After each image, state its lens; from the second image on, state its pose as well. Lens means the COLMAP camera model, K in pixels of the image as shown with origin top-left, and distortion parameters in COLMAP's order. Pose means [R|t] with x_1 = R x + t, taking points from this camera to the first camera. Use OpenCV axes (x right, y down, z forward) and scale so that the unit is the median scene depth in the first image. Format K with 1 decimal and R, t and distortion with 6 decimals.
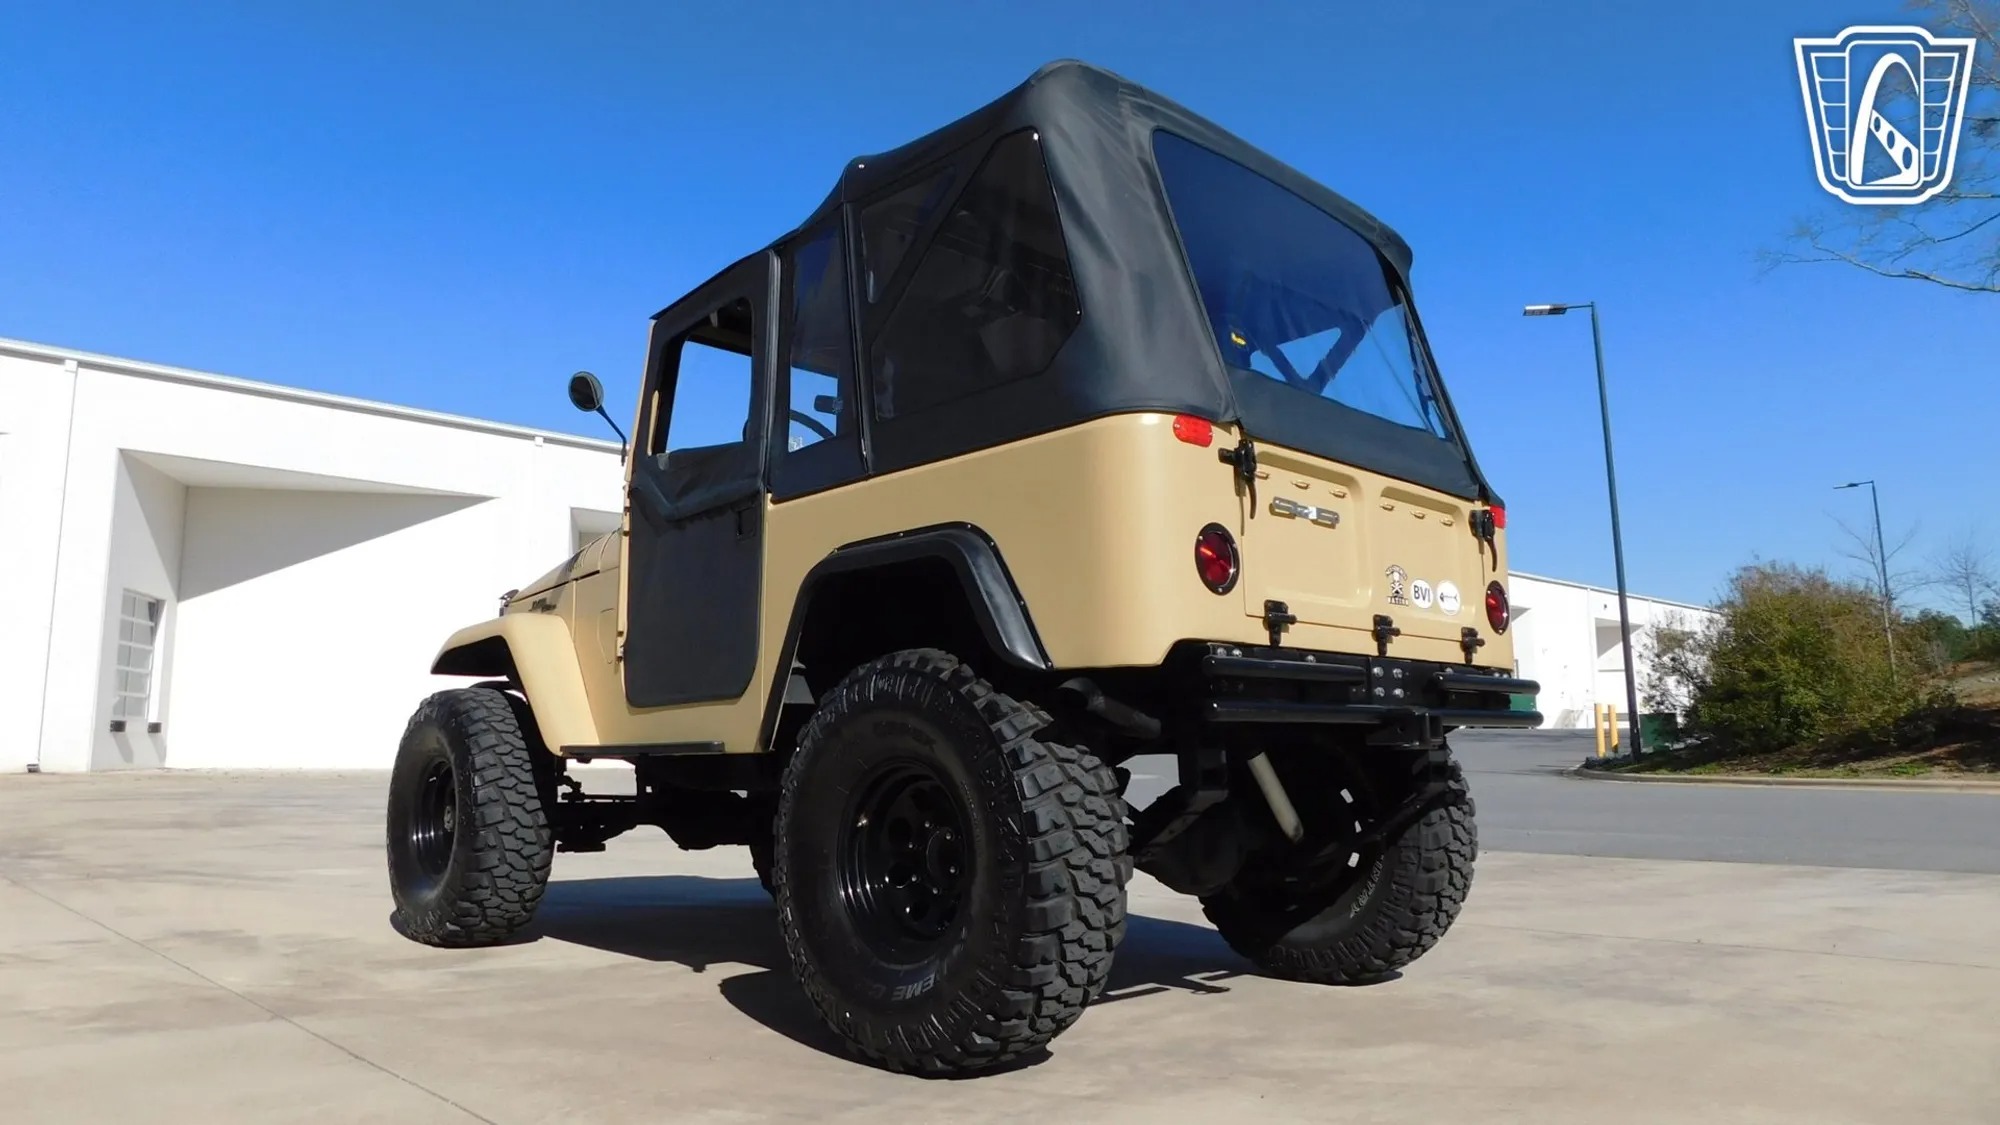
lens RADIAL K [[1350.5, 0, 986.1], [0, 1350.5, 553.1], [0, 0, 1]] dist [-0.057495, 0.053083]
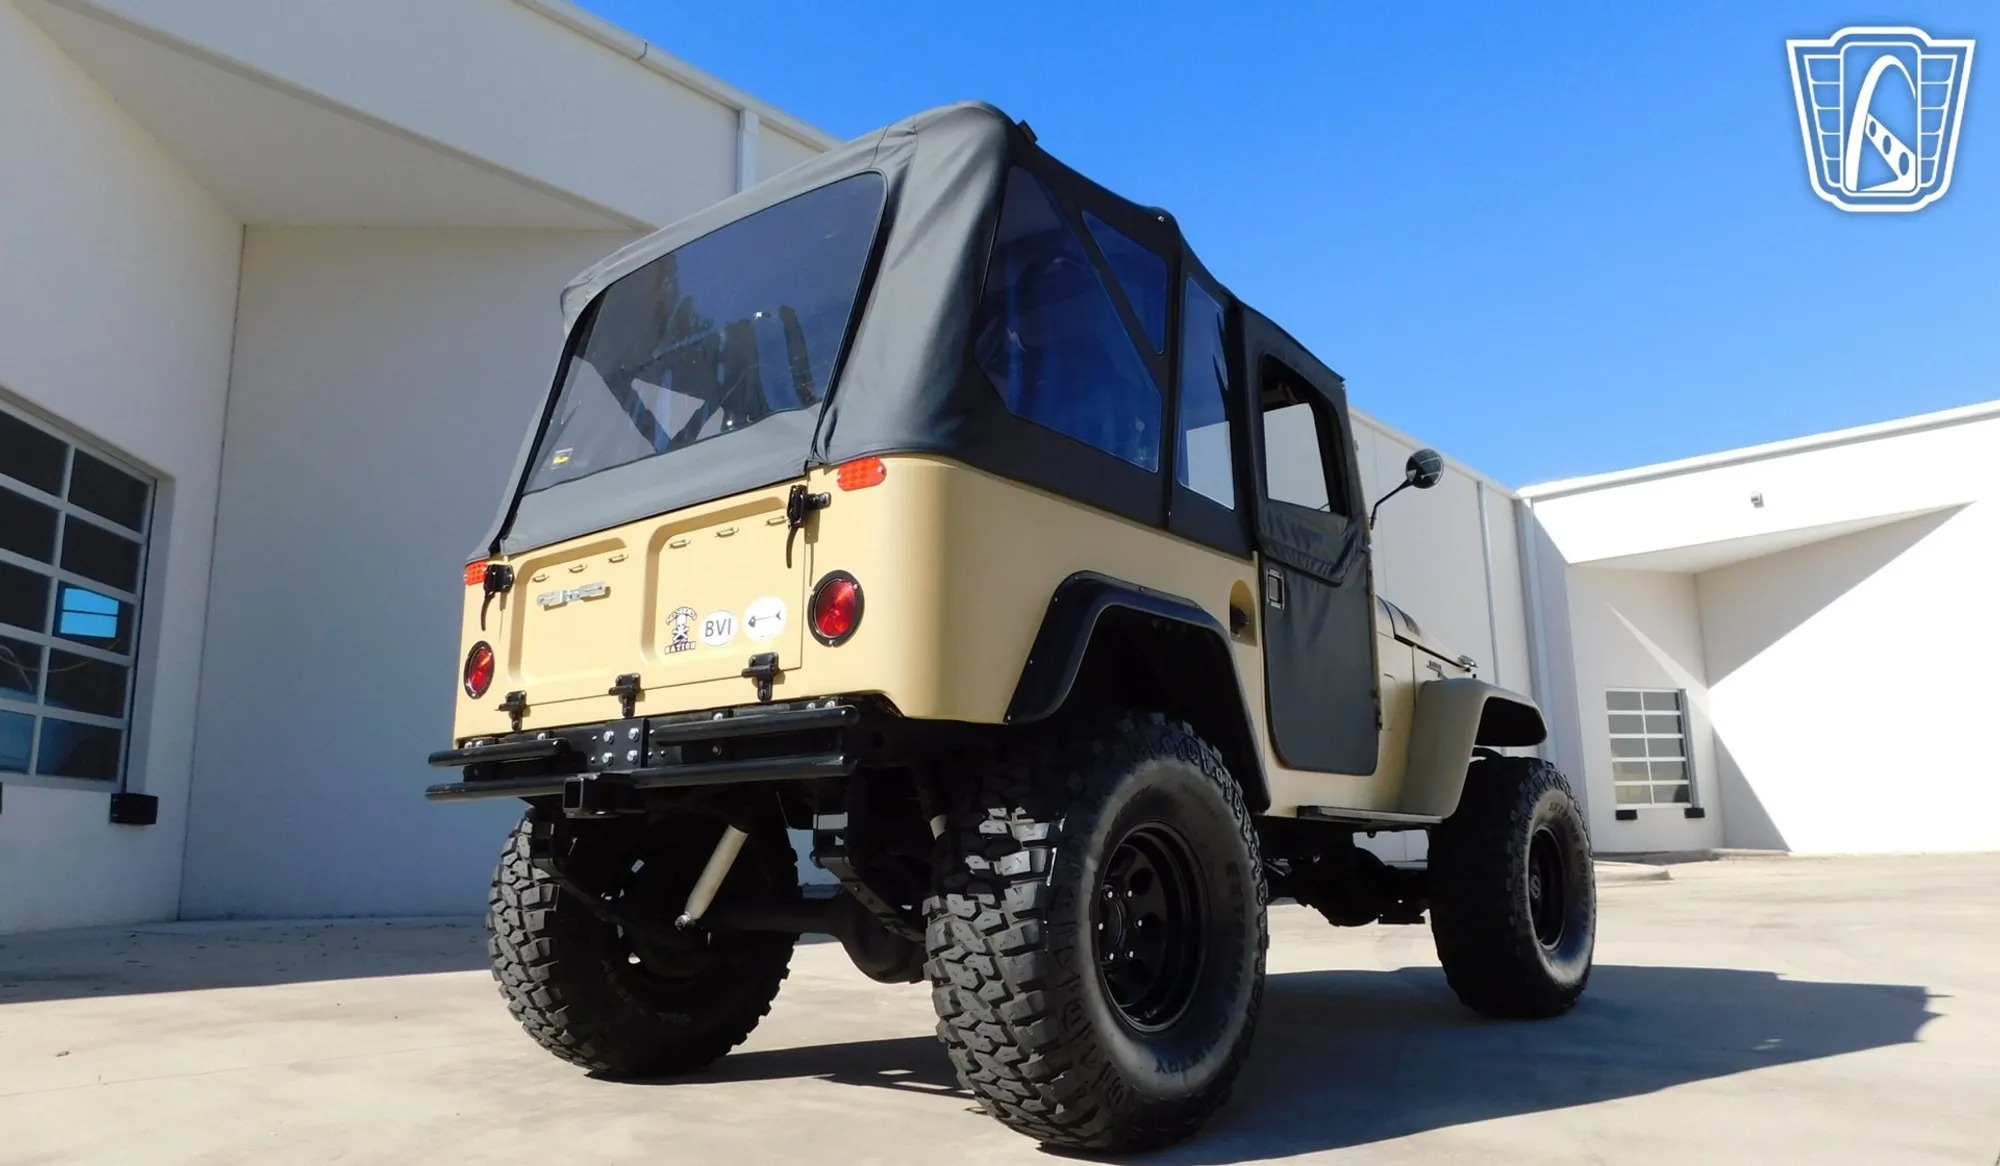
lens RADIAL K [[1369.9, 0, 1019.4], [0, 1369.9, 579.8], [0, 0, 1]] dist [-0.068201, 0.048672]
pose [[0.111661, -0.192442, -0.974935, 1.109490], [0.162778, 0.971361, -0.173093, 0.167973], [0.980324, -0.139370, 0.139789, 1.008832]]
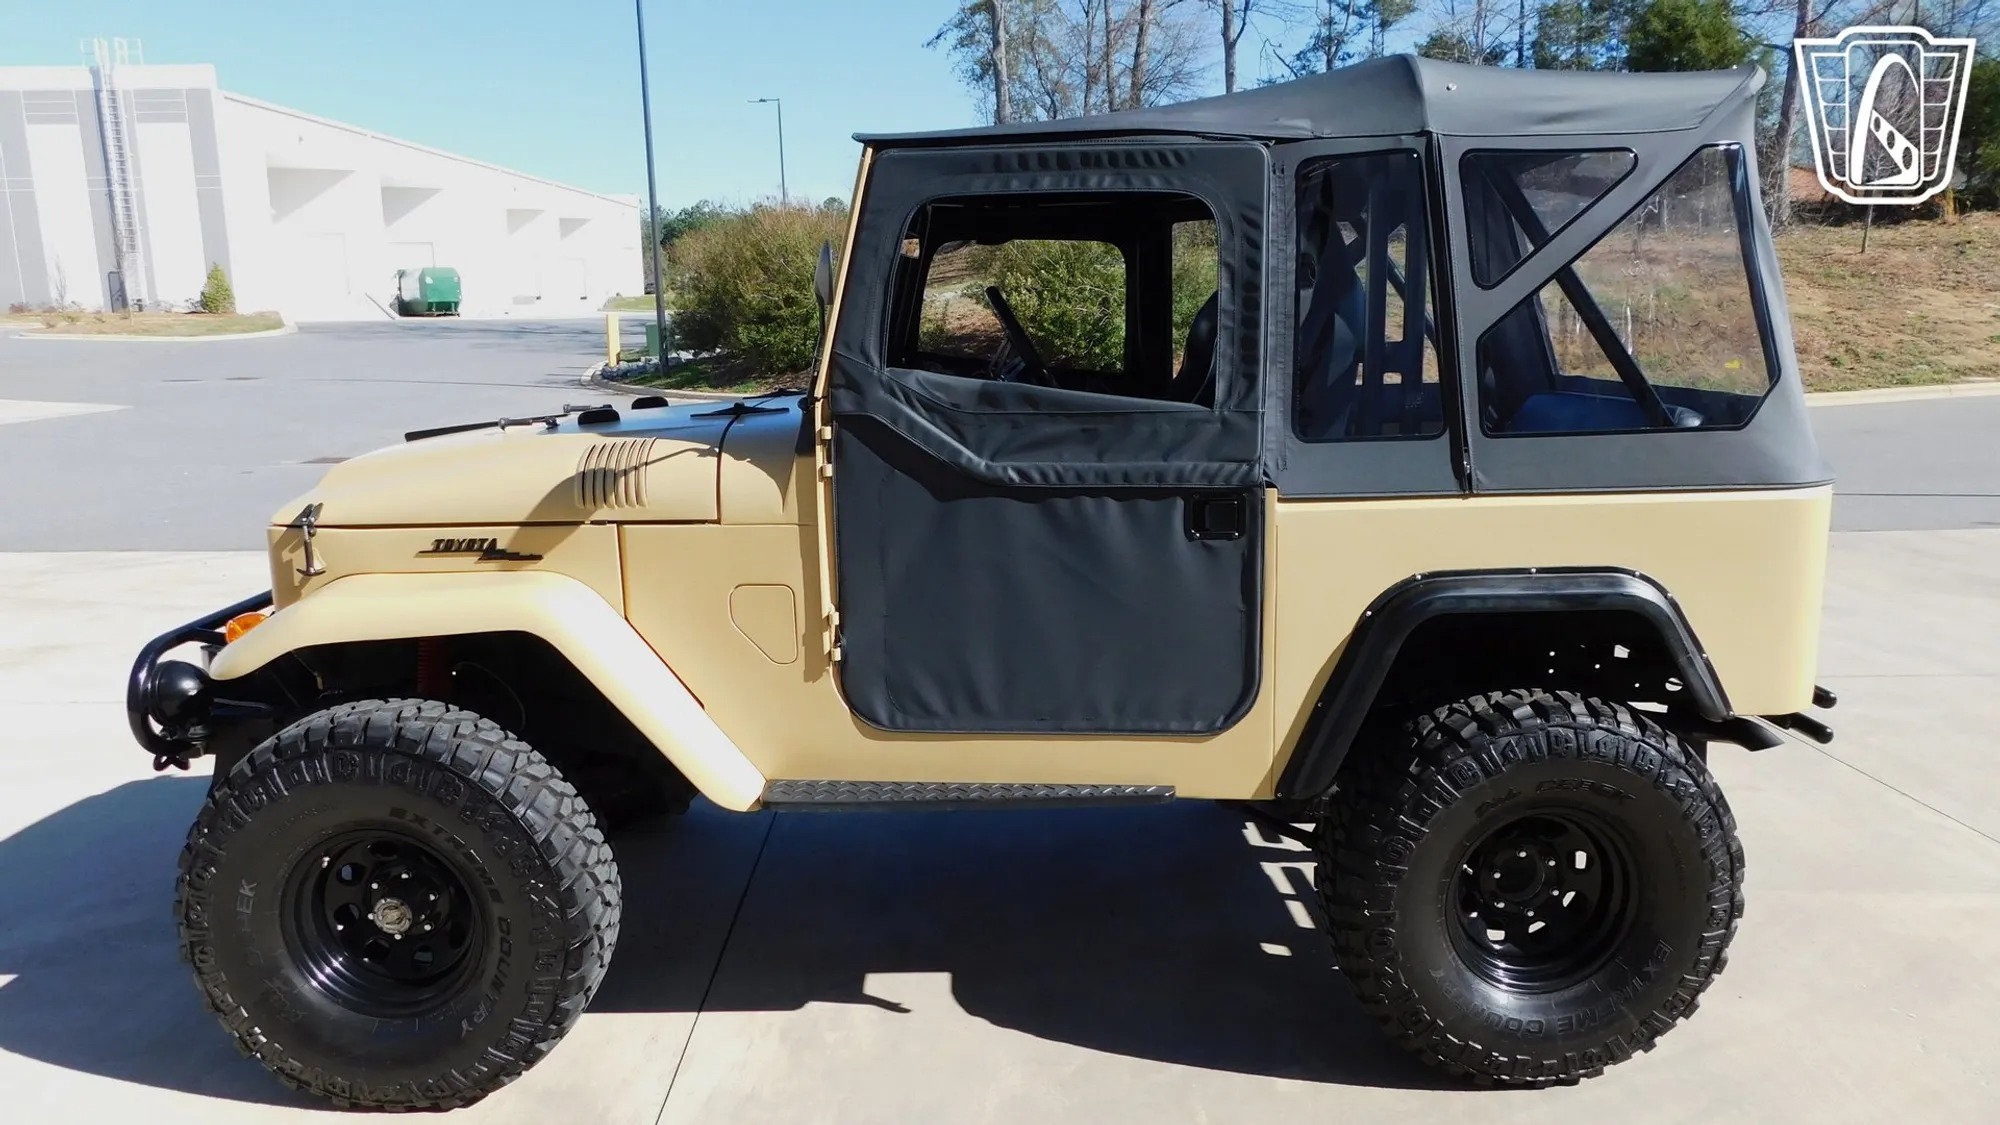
lens RADIAL K [[1326.2, 0, 1000.0], [0, 1326.2, 562.5], [0, 0, 1]] dist [-0.062492, 0.050176]
pose [[0.672295, -0.143576, 0.726227, -0.828031], [-0.103422, 0.953175, 0.284186, -0.204532], [-0.733023, -0.266164, 0.625966, 0.617333]]
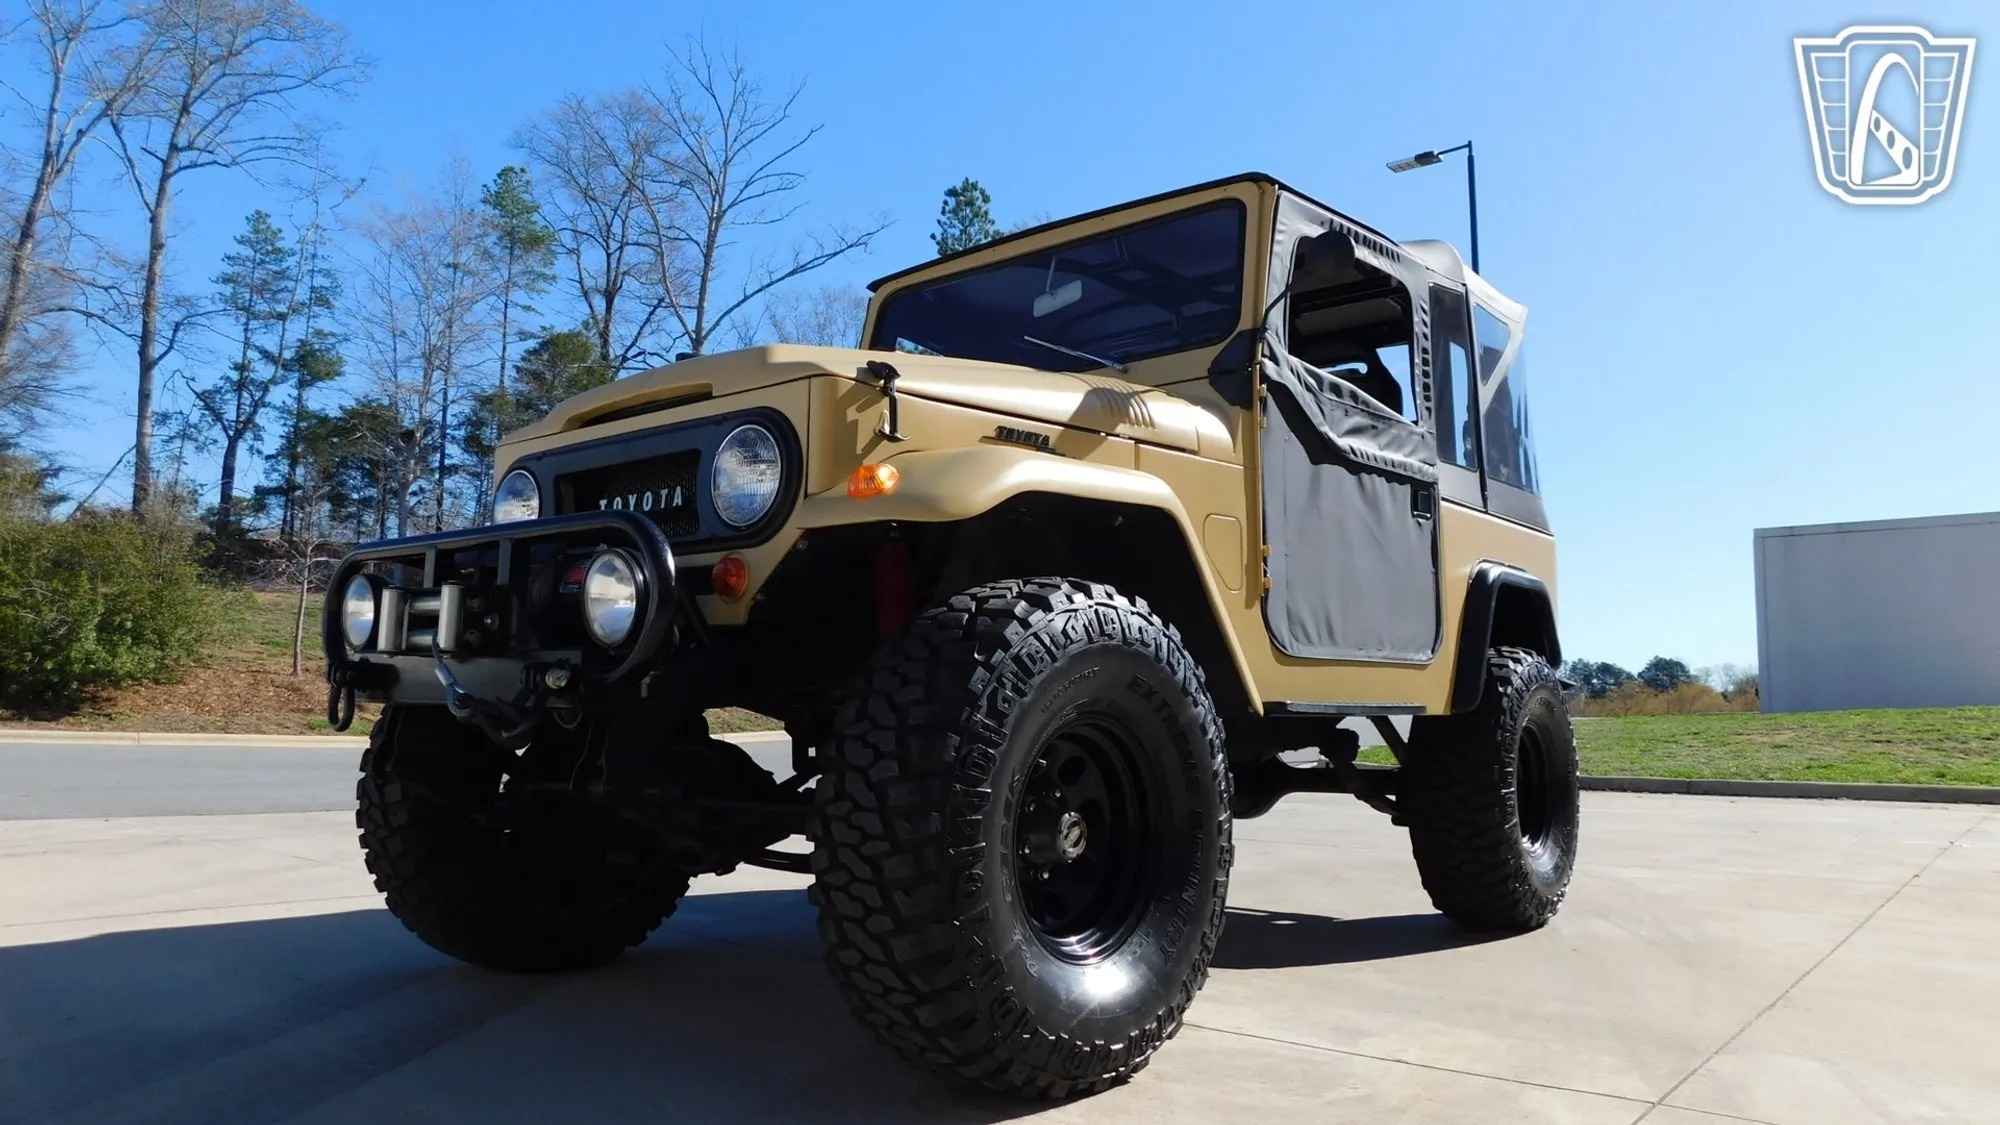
lens RADIAL K [[1326.2, 0, 1000.0], [0, 1326.2, 562.5], [0, 0, 1]] dist [-0.062492, 0.050176]
pose [[-0.127697, 0.117280, 0.984855, -1.187134], [-0.163228, 0.976959, -0.137504, 0.225993], [-0.978289, -0.178315, -0.105611, 1.453240]]
